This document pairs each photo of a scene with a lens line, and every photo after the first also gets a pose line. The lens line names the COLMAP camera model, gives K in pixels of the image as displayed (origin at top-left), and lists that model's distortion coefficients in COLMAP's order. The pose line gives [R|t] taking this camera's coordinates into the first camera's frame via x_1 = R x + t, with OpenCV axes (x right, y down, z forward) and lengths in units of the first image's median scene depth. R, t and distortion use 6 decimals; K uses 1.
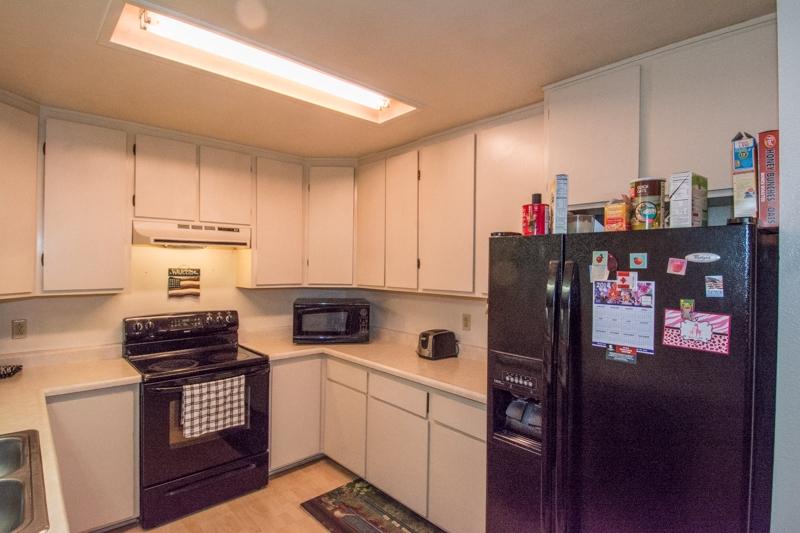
lens RADIAL K [[411.2, 0, 399.7], [0, 411.2, 264.0], [0, 0, 1]] dist [-0.001225, -0.007321]
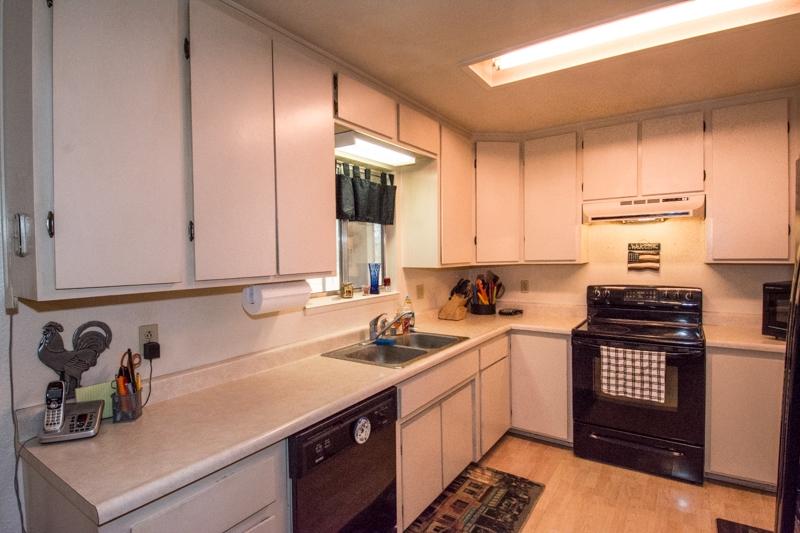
lens RADIAL K [[411.2, 0, 401.9], [0, 411.2, 268.0], [0, 0, 1]] dist [-0.001225, -0.007321]
pose [[0.237315, 0.023423, -0.971150, 0.373666], [0.021908, 0.999326, 0.029456, 0.032845], [0.971186, -0.028266, 0.236642, 0.179645]]
